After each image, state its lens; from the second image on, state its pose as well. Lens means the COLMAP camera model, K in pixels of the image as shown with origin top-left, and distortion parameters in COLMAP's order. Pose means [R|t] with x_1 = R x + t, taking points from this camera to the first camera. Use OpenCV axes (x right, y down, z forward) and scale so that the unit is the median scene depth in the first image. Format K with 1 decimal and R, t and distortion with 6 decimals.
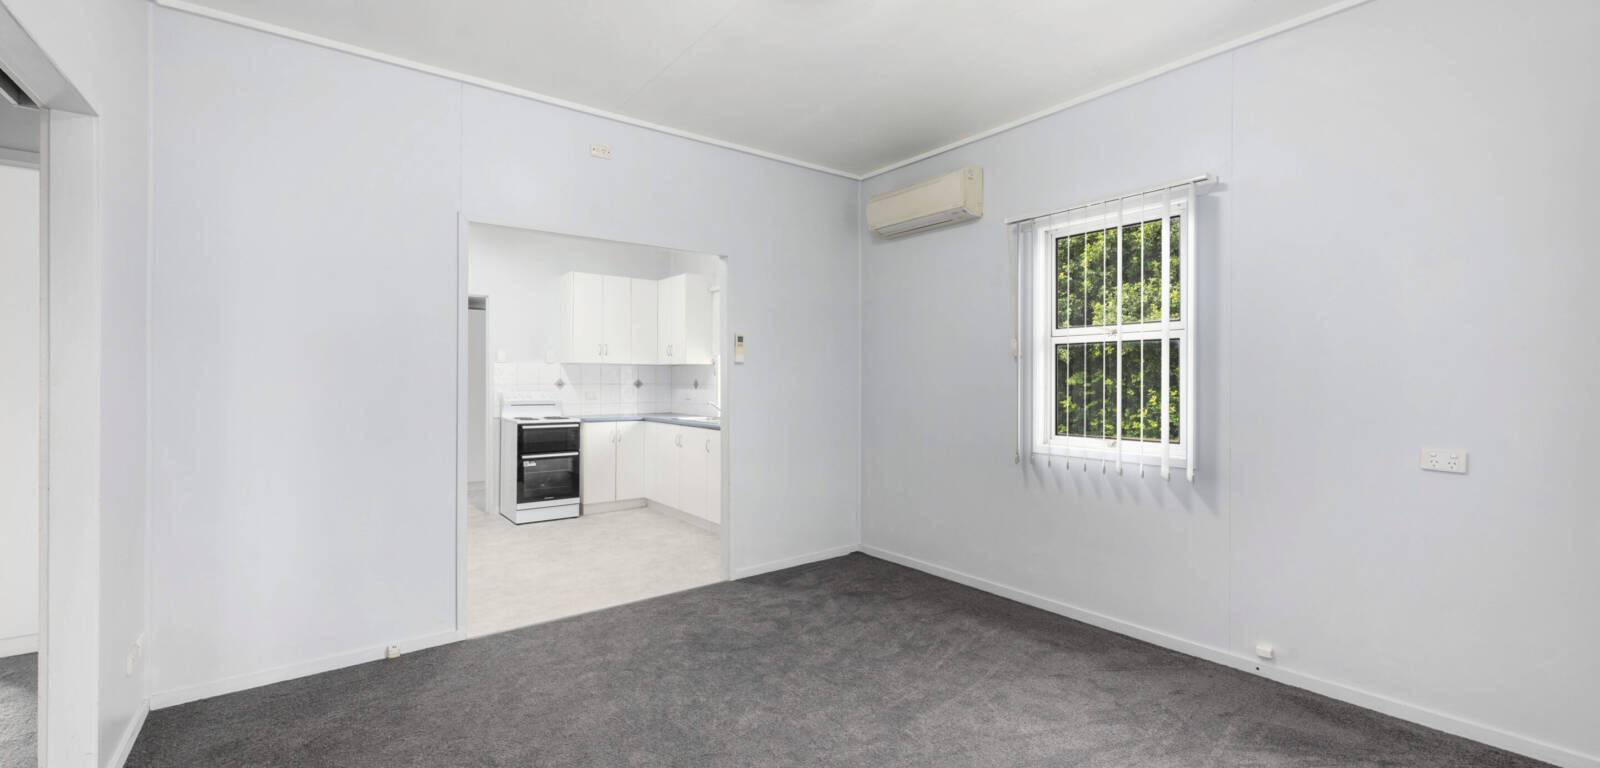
lens RADIAL K [[655.2, 0, 800.0], [0, 655.2, 384.0], [0, 0, 1]] dist [0.000097, -0.000001]
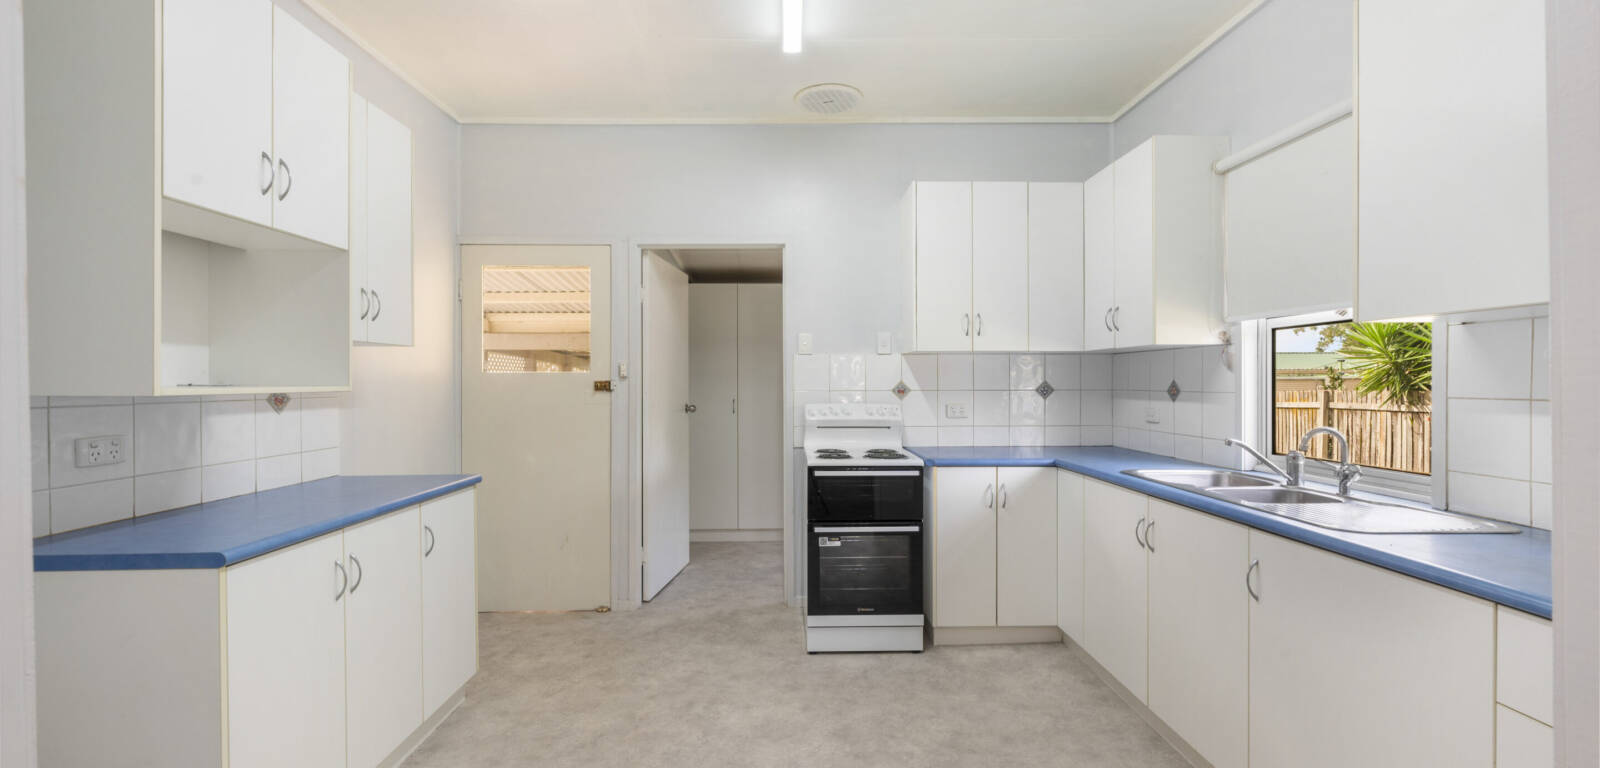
lens RADIAL K [[655.2, 0, 800.0], [0, 655.2, 384.0], [0, 0, 1]] dist [0.000097, -0.000001]
pose [[0.817972, -0.005557, -0.575231, -0.116313], [0.003499, 0.999983, -0.004685, -0.003454], [0.575247, 0.001819, 0.817977, 0.505548]]
